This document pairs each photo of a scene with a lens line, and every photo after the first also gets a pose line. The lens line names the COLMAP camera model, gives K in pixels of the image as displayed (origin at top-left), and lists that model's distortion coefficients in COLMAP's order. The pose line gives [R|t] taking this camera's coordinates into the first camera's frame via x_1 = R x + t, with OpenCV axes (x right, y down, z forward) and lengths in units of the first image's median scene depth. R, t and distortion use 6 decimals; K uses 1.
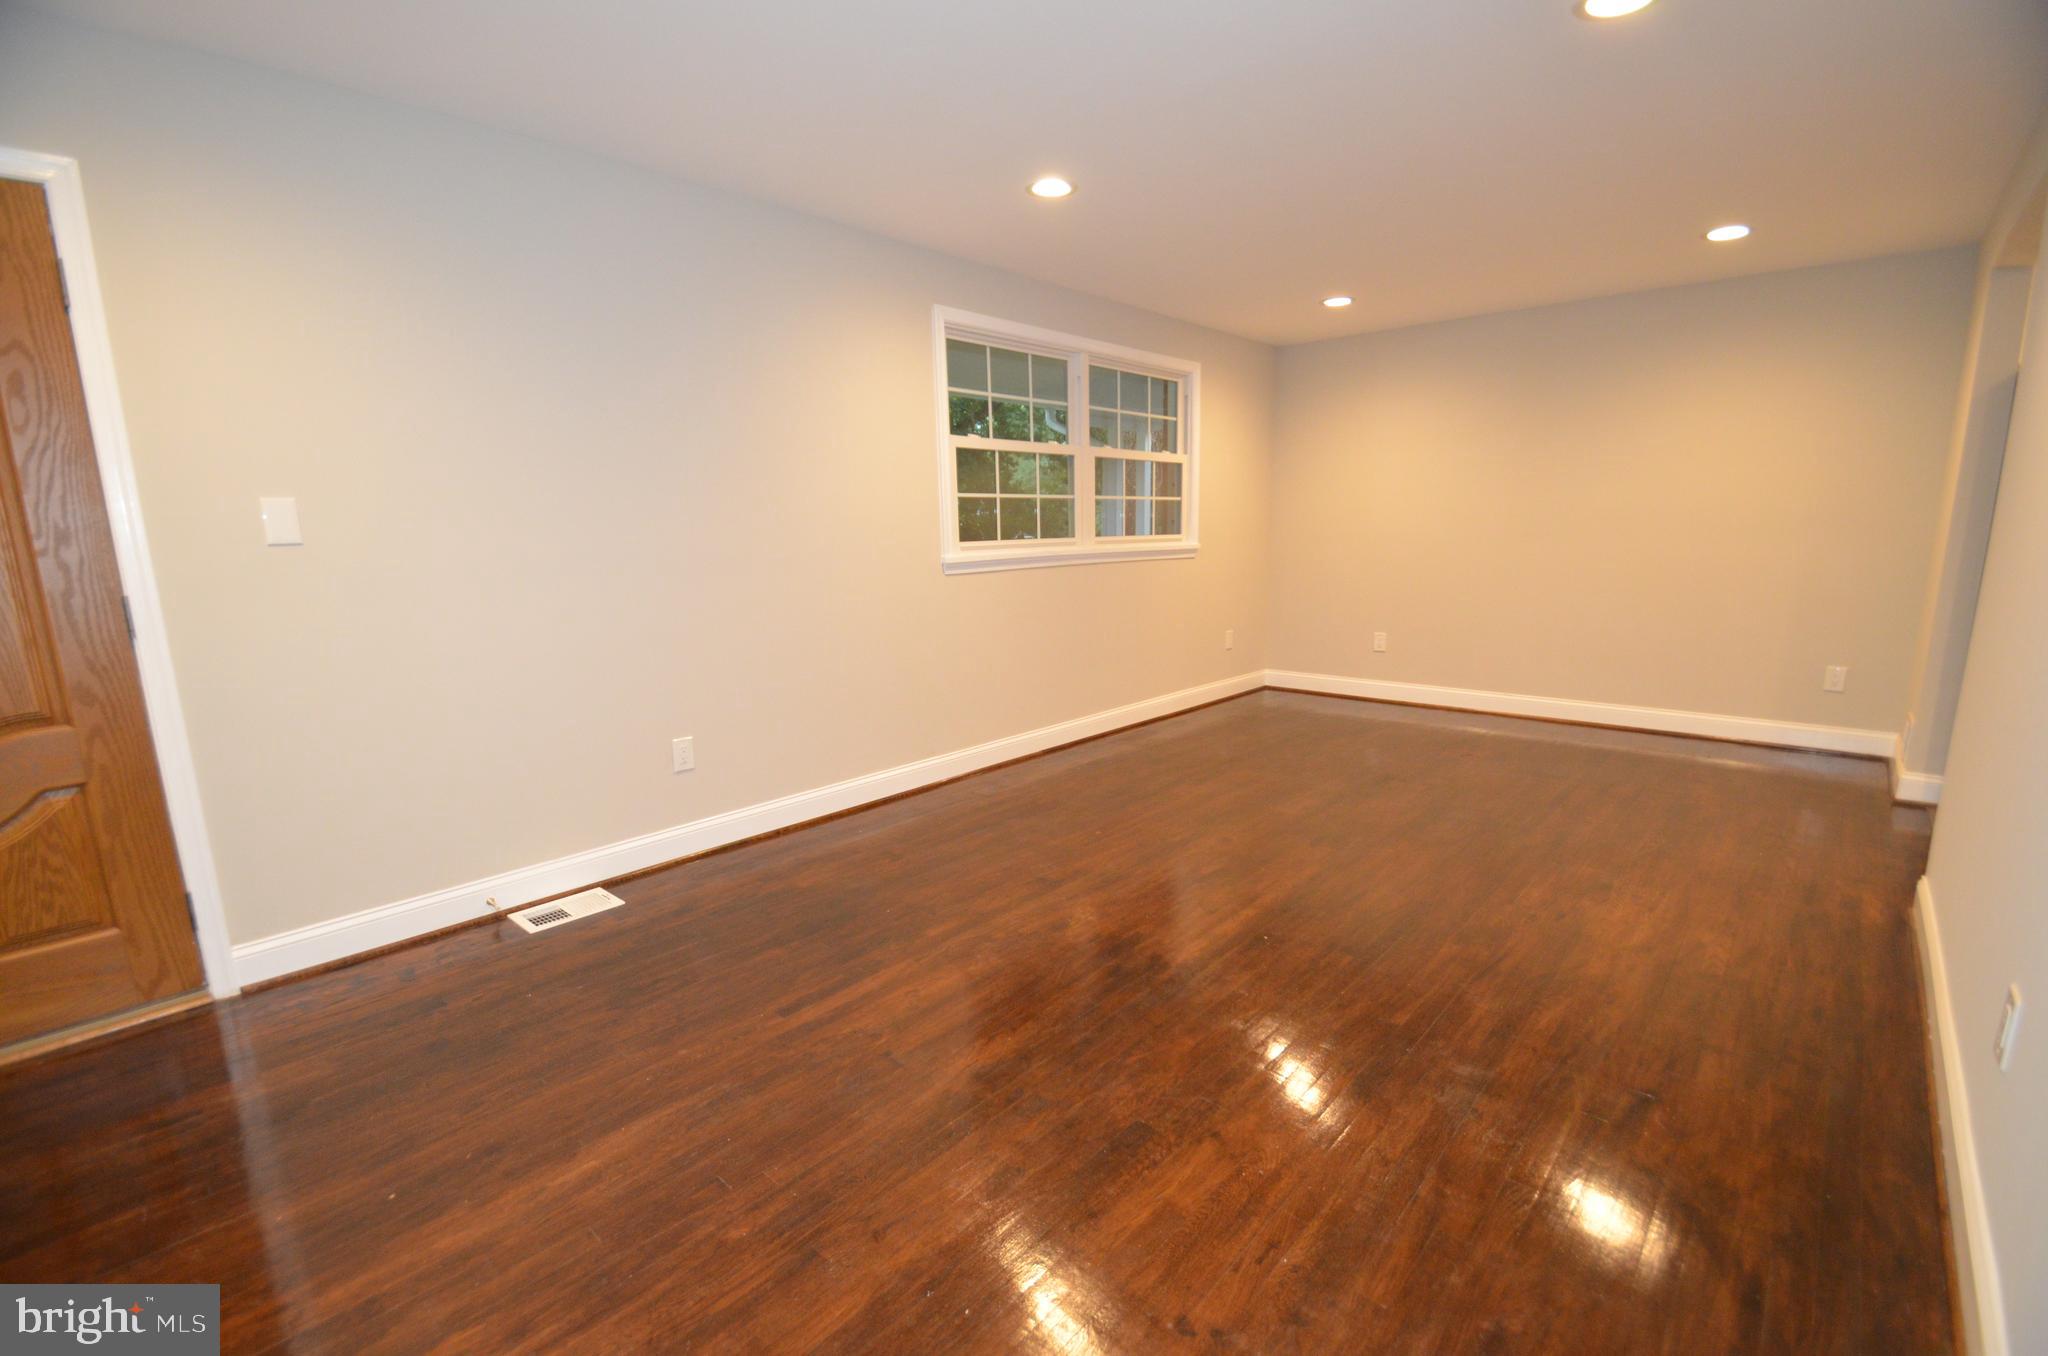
lens RADIAL K [[889.3, 0, 1029.4], [0, 889.3, 709.5], [0, 0, 1]] dist [0.009525, -0.016254]
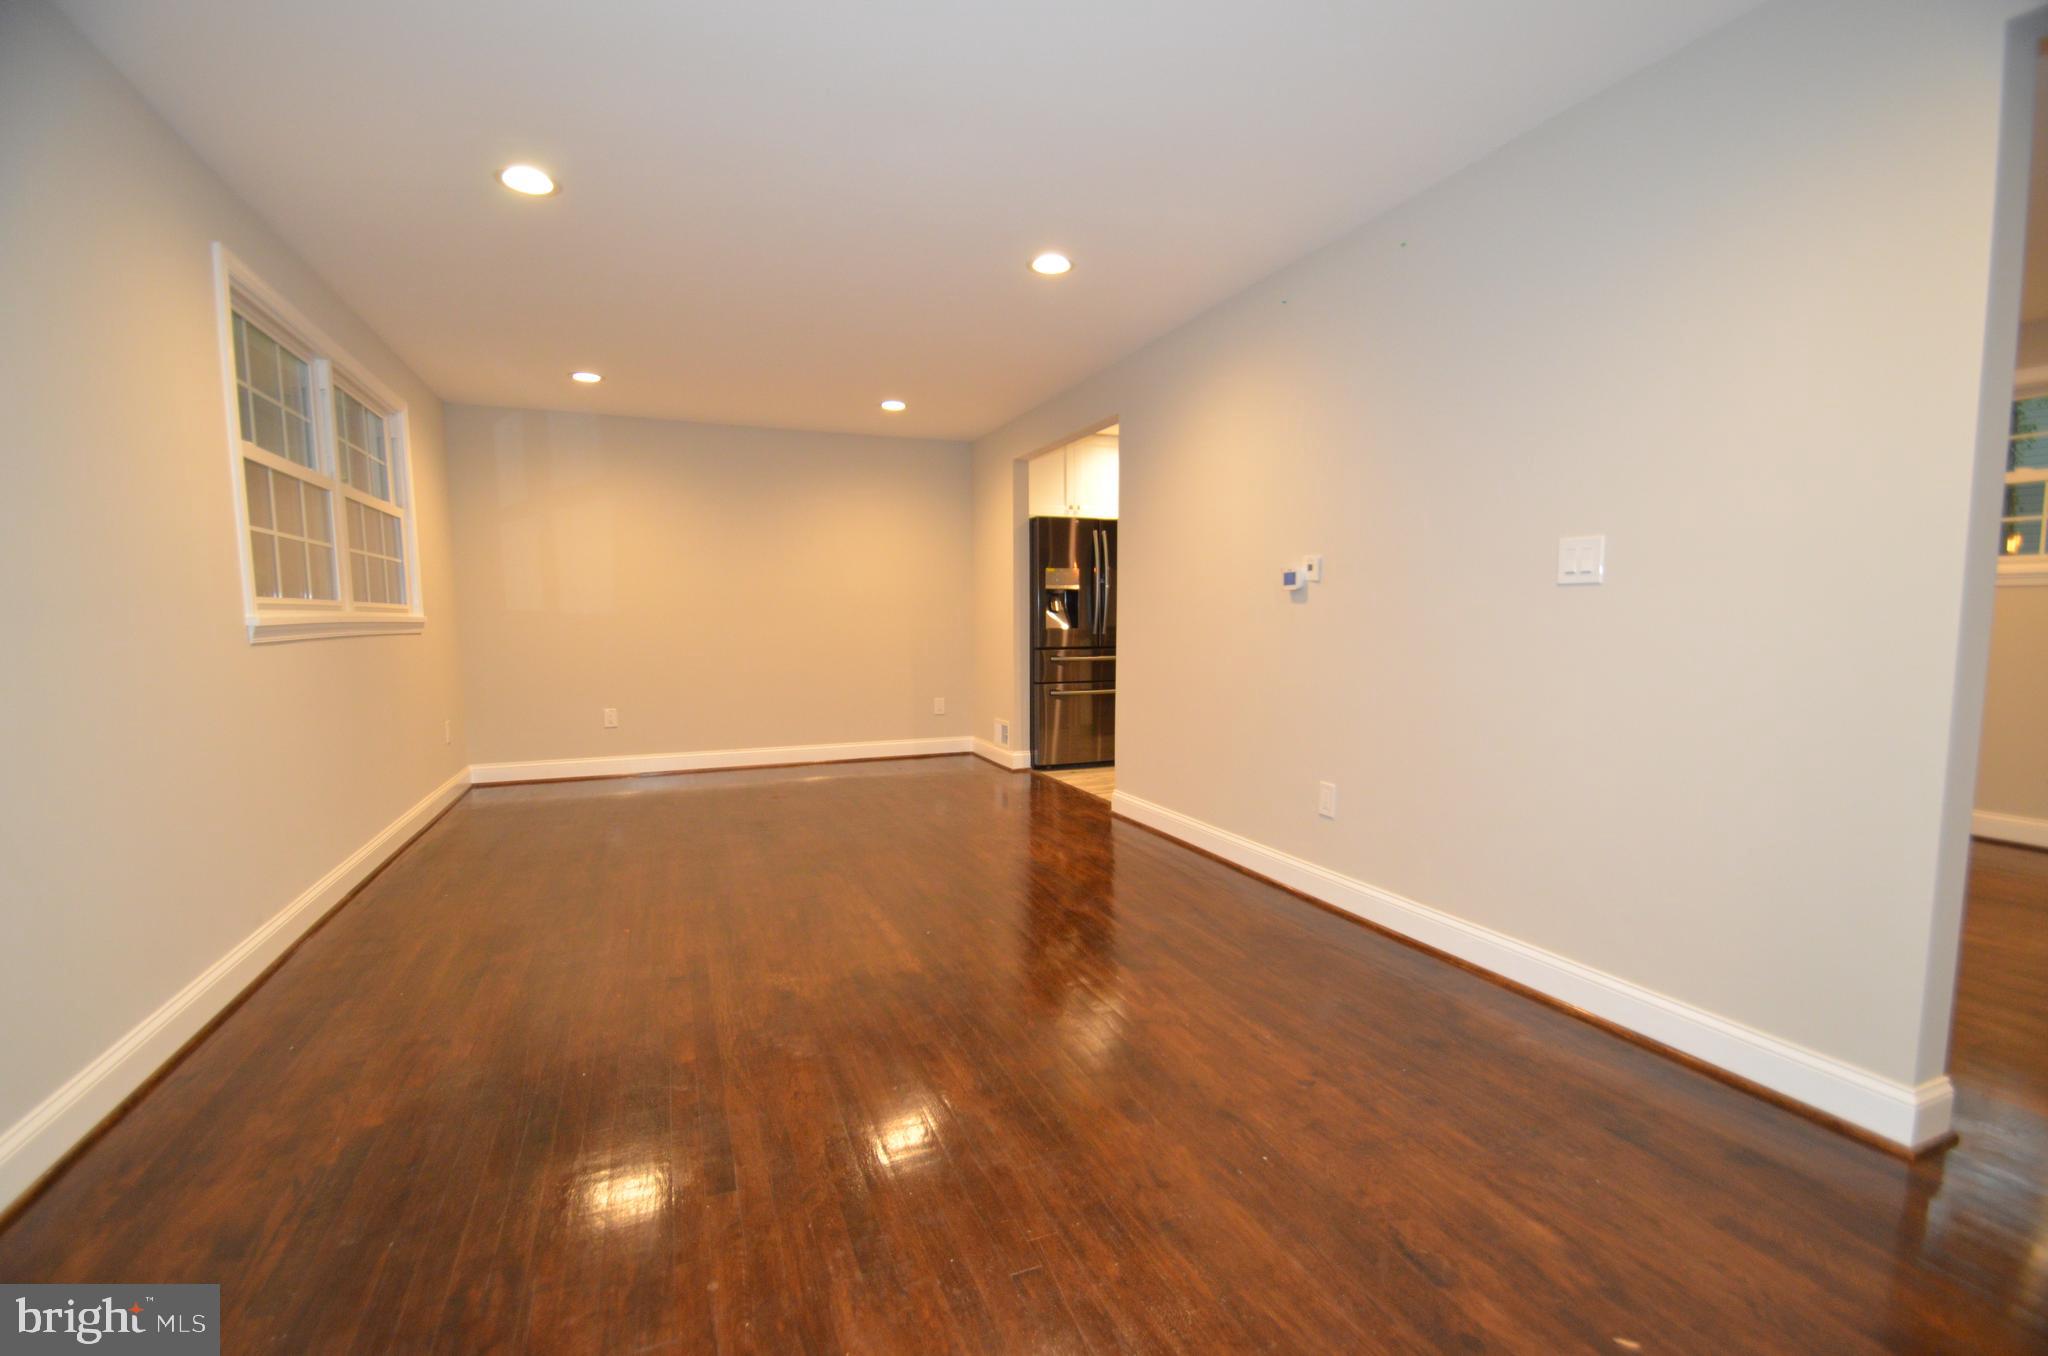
lens RADIAL K [[889.3, 0, 1029.4], [0, 889.3, 709.5], [0, 0, 1]] dist [0.009525, -0.016254]
pose [[0.427743, -0.074485, 0.900826, -0.418006], [0.176516, 0.984295, -0.002429, 0.000487], [-0.886498, 0.160050, 0.434173, 0.209858]]
